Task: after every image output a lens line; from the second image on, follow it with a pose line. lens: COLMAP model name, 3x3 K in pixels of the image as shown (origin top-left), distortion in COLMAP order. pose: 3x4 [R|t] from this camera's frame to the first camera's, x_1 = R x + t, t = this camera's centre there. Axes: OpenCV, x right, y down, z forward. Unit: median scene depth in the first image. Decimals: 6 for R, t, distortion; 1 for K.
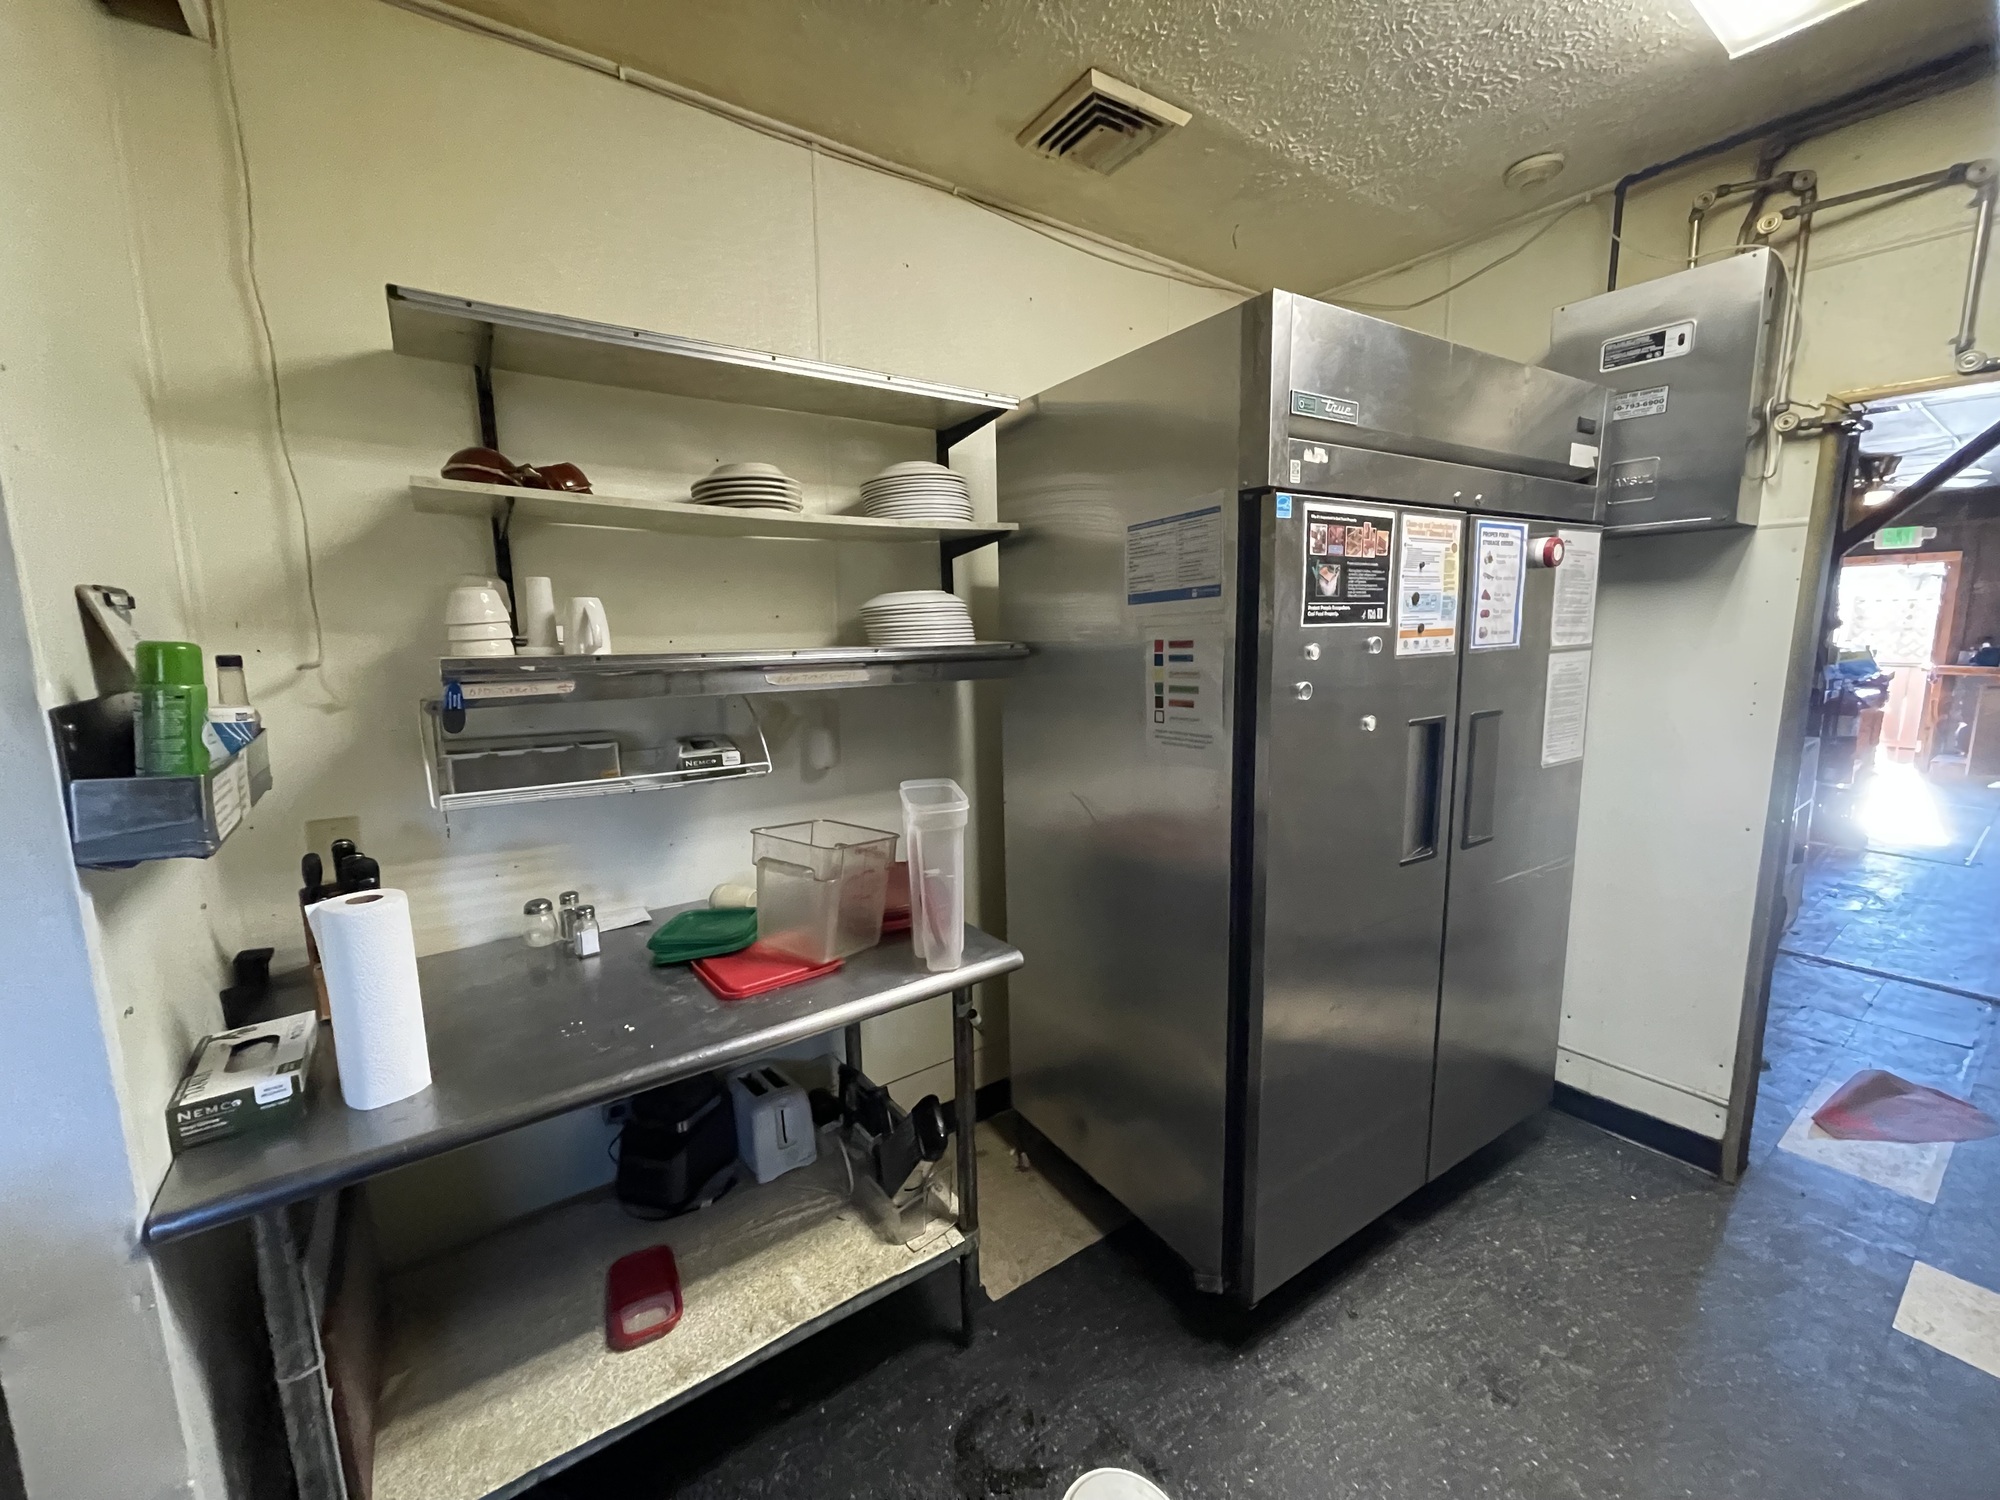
lens RADIAL K [[801.7, 0, 998.9], [0, 801.7, 746.8], [0, 0, 1]] dist [-0.003726, -0.000715]
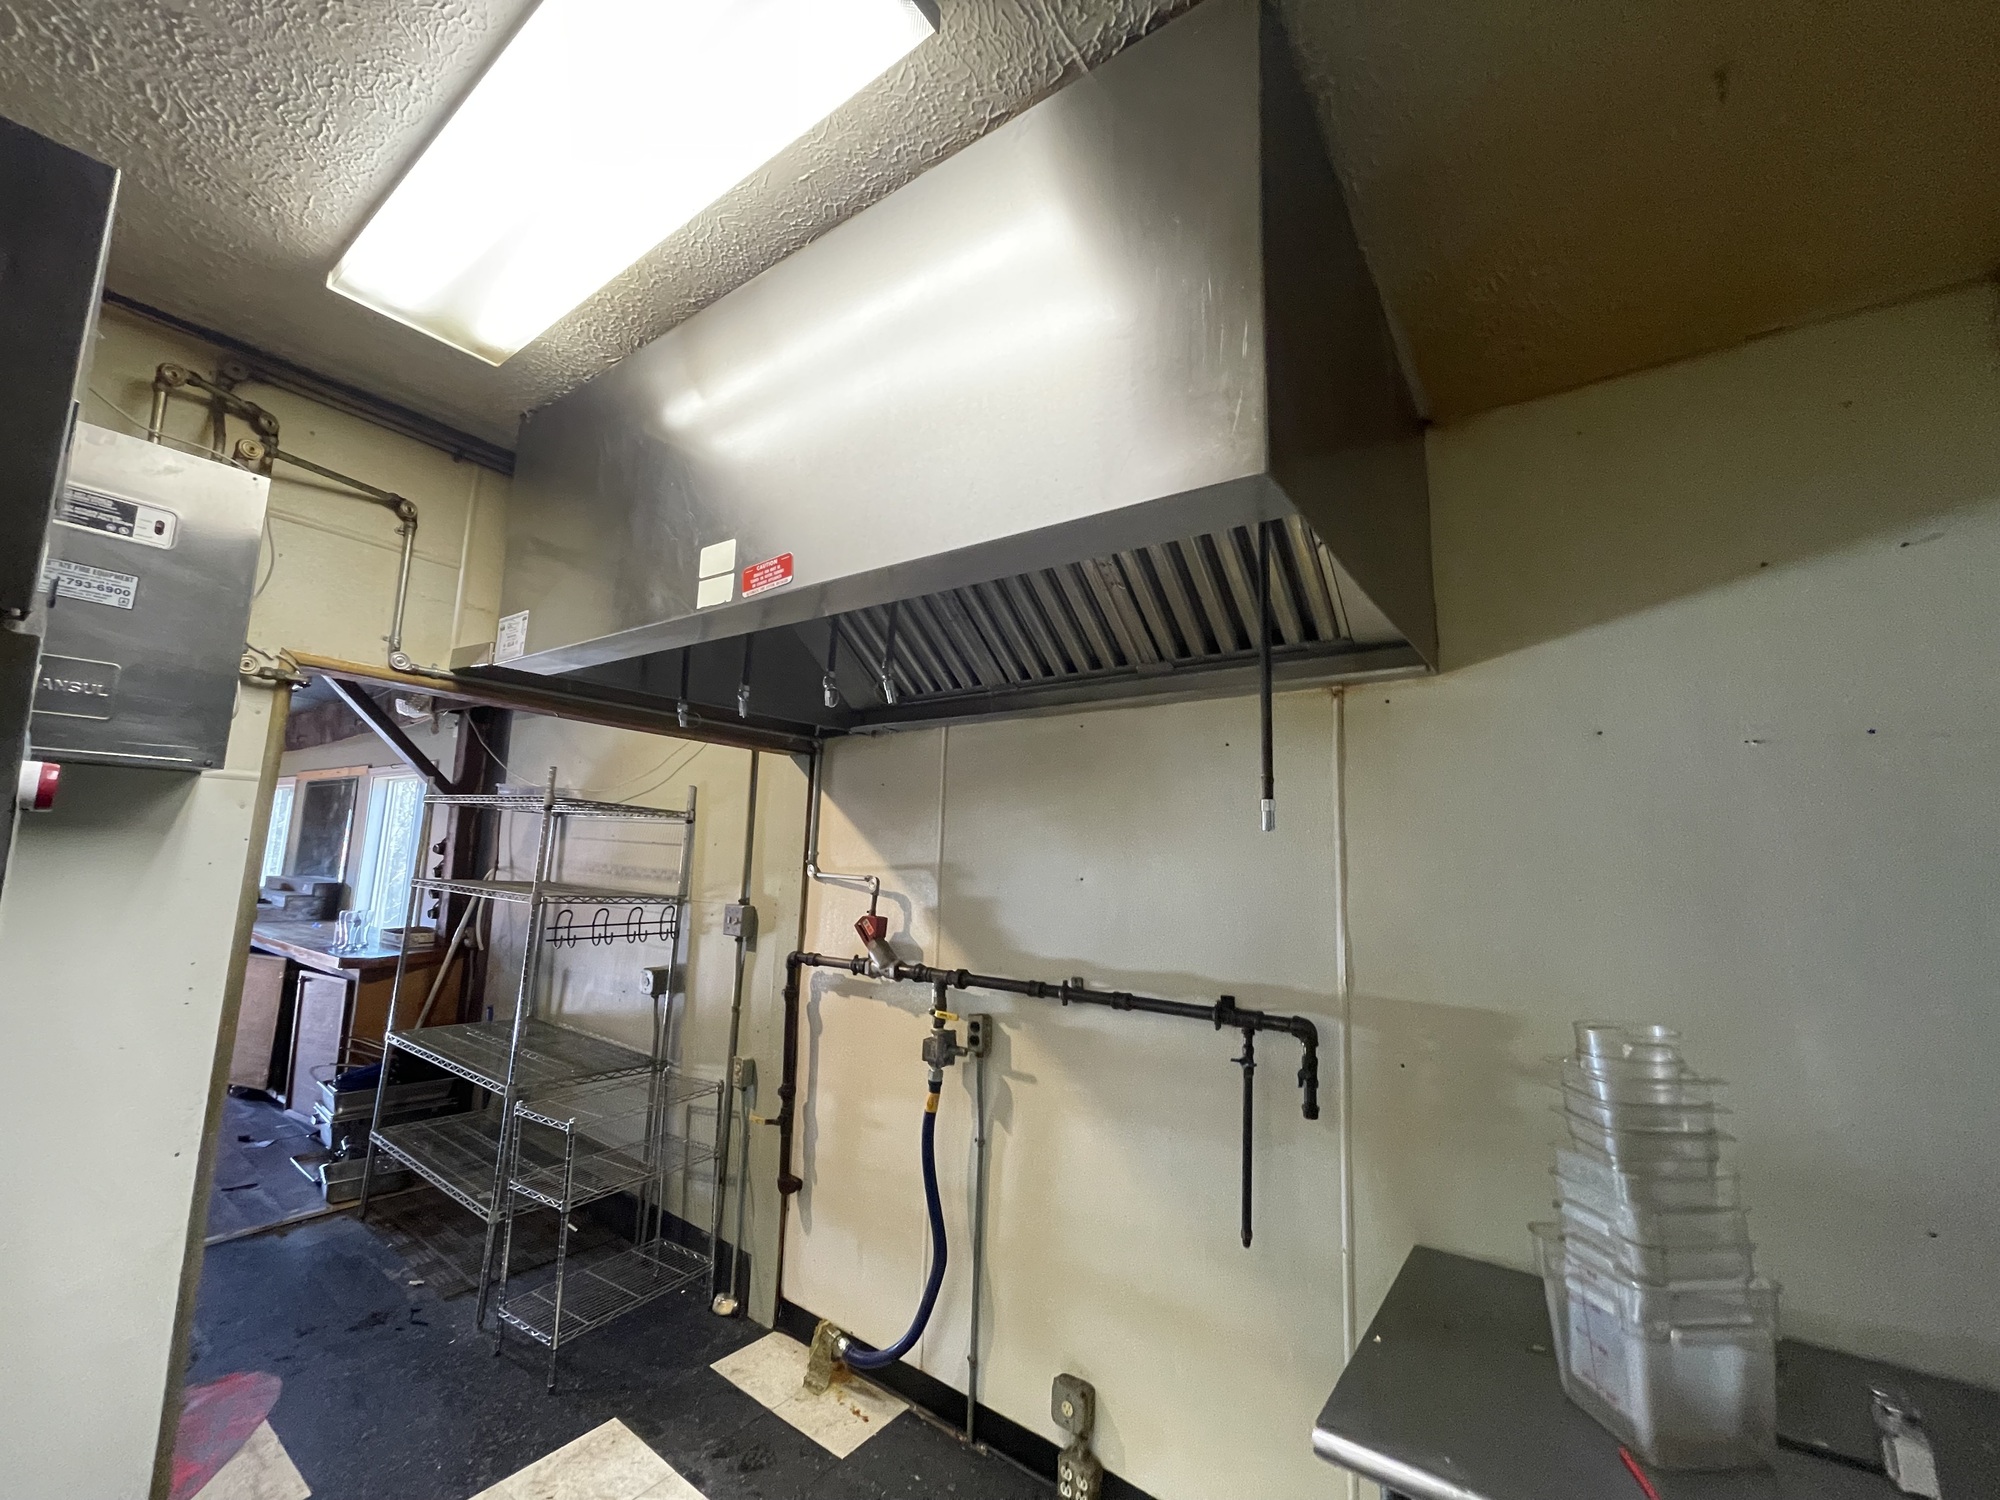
lens RADIAL K [[801.7, 0, 998.7], [0, 801.7, 754.1], [0, 0, 1]] dist [-0.003726, -0.000715]
pose [[-0.324610, 0.128634, 0.937060, -0.137031], [0.118665, 0.988420, -0.094577, -0.149745], [-0.938375, 0.080495, -0.336115, 0.630263]]
